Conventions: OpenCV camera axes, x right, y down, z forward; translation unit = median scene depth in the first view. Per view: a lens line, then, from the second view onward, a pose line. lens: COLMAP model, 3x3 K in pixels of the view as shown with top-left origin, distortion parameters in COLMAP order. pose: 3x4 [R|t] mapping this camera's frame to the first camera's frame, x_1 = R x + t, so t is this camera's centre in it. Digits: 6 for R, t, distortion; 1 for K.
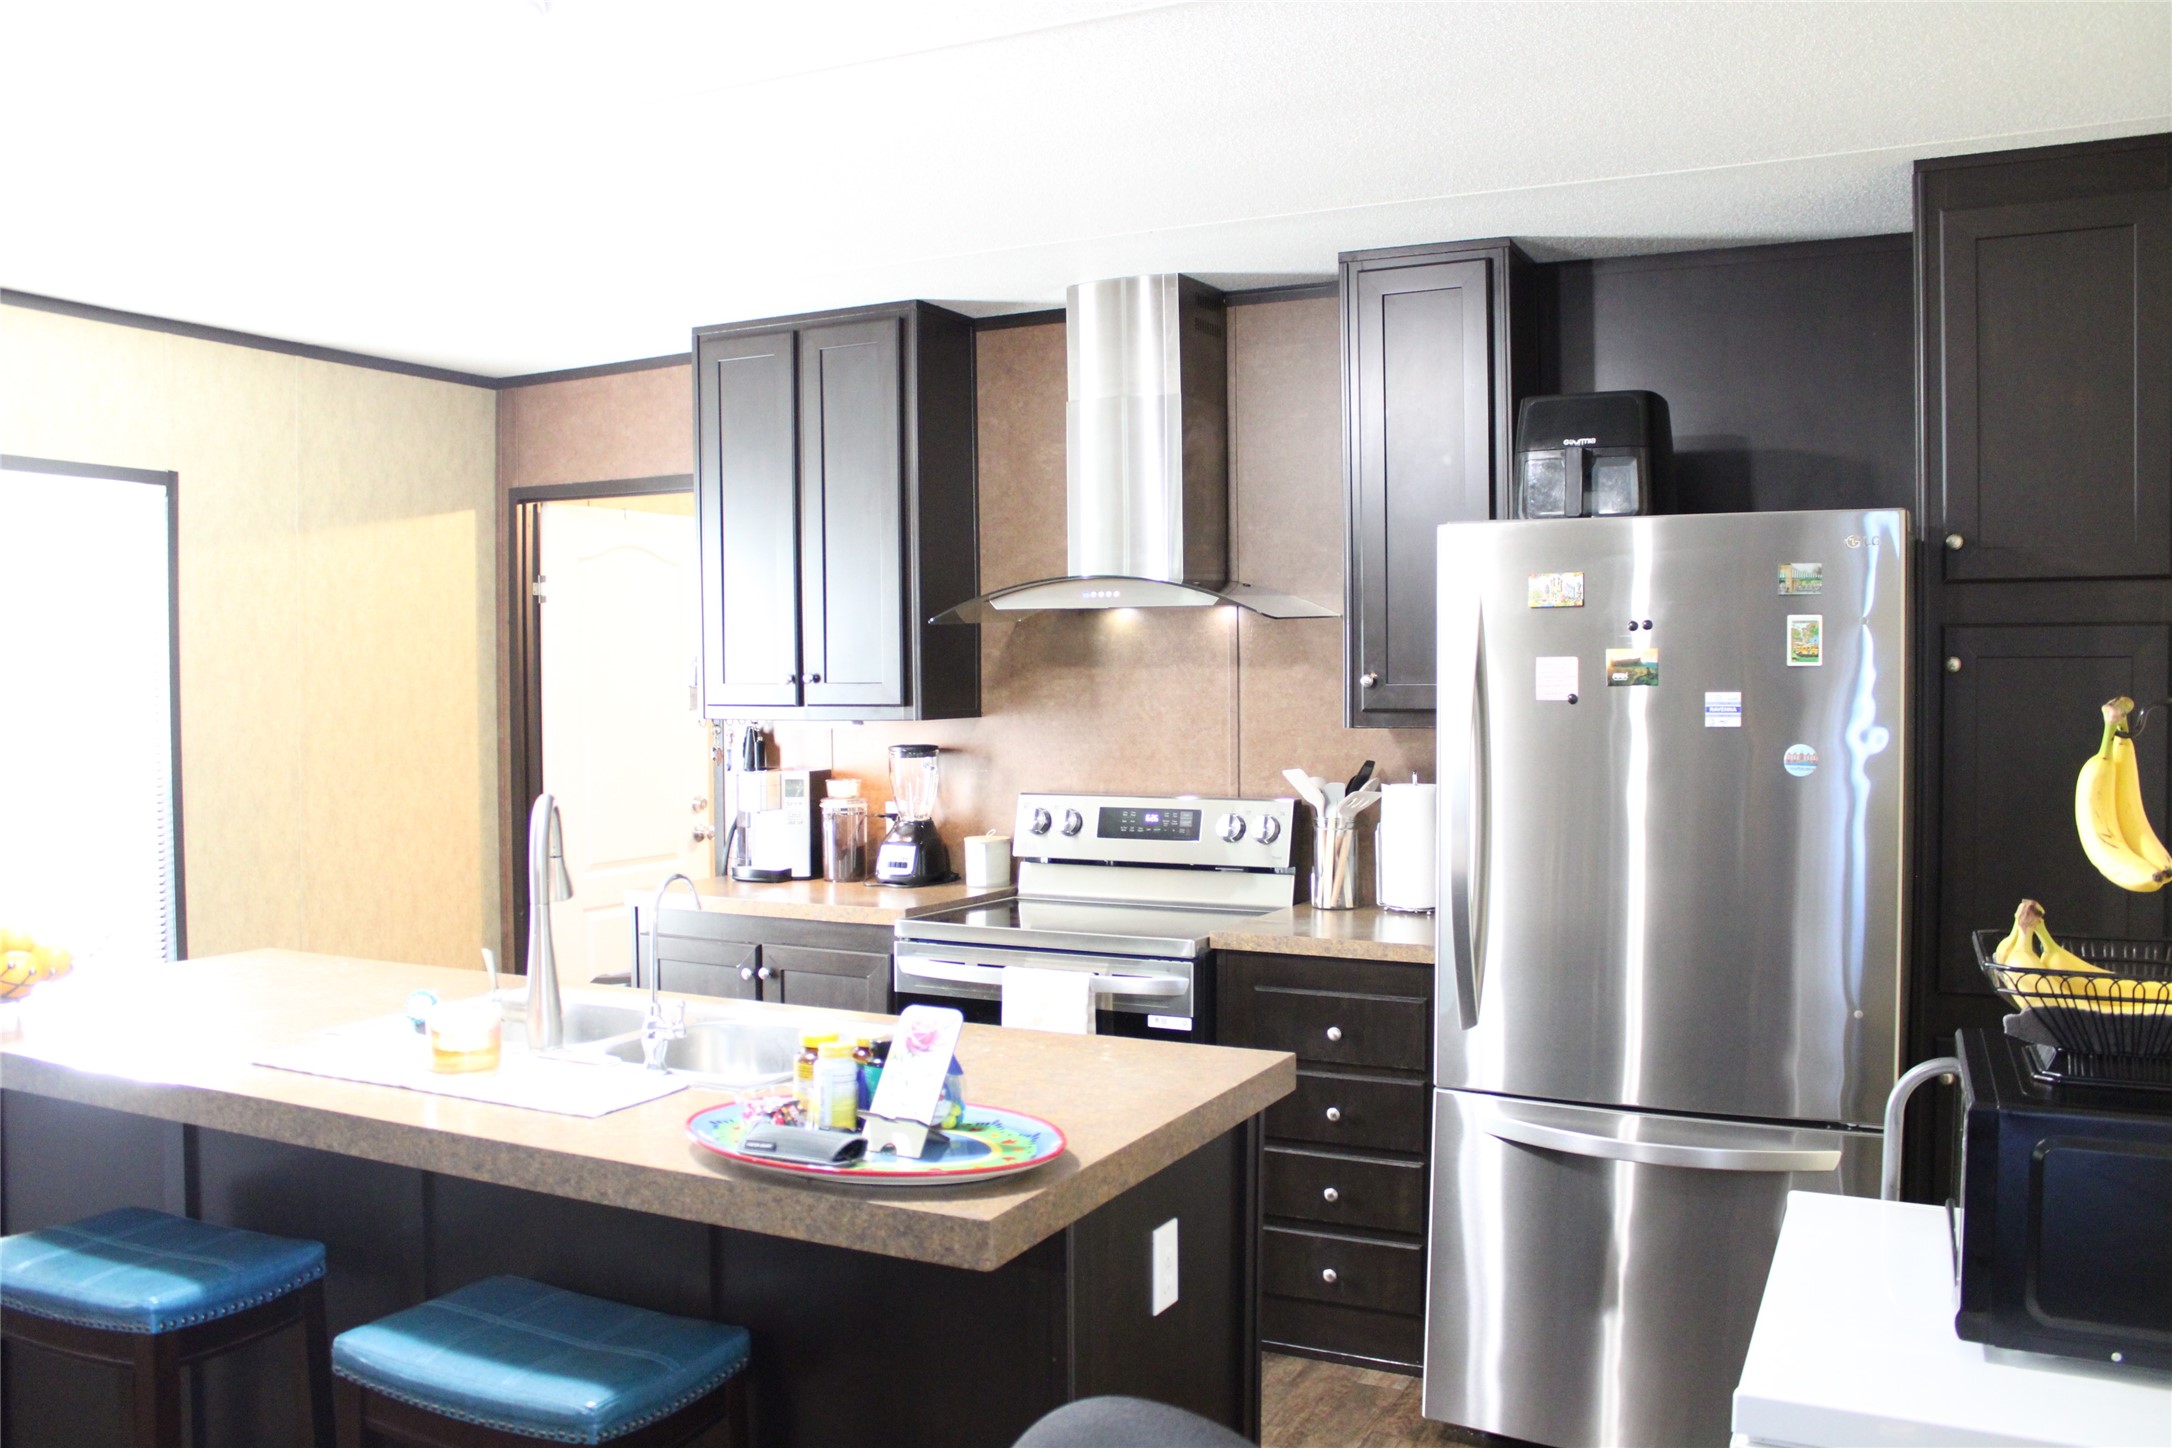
lens RADIAL K [[1783.1, 0, 1086.0], [0, 1783.1, 724.0], [0, 0, 1]] dist [-0.175508, 0.120999]
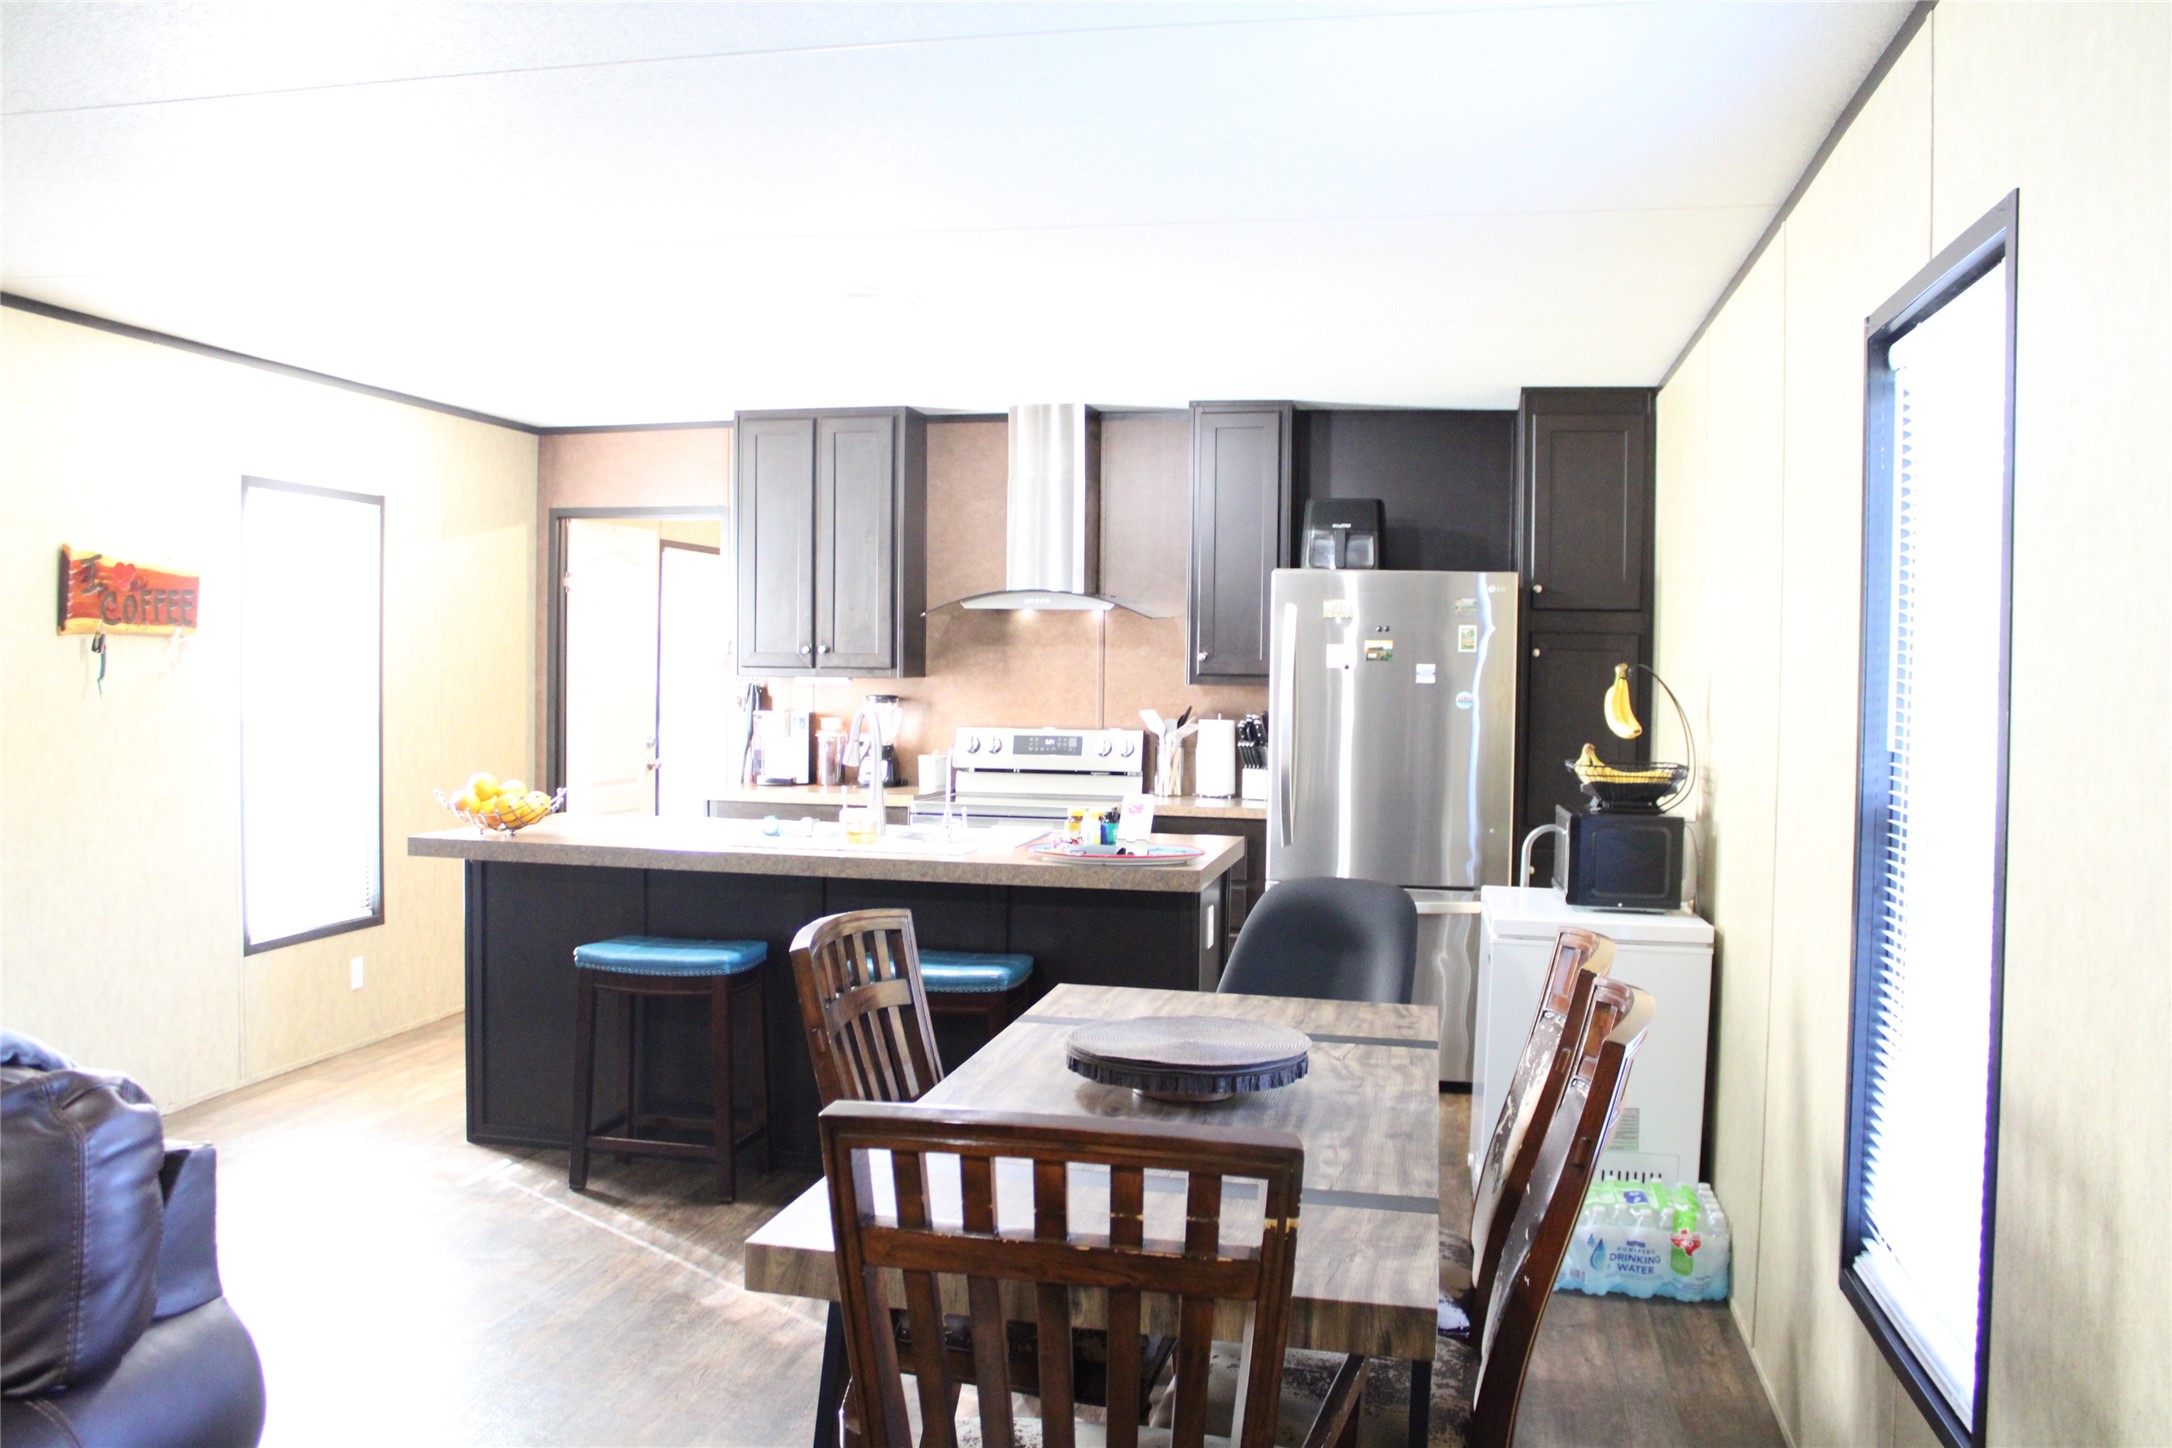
lens RADIAL K [[1776.5, 0, 1086.0], [0, 1776.5, 724.0], [0, 0, 1]] dist [-0.210973, 0.000168]
pose [[0.965766, 0.009921, 0.259226, -0.340381], [-0.011688, 0.999918, 0.005279, 0.028196], [-0.259153, -0.008128, 0.965802, -0.530815]]
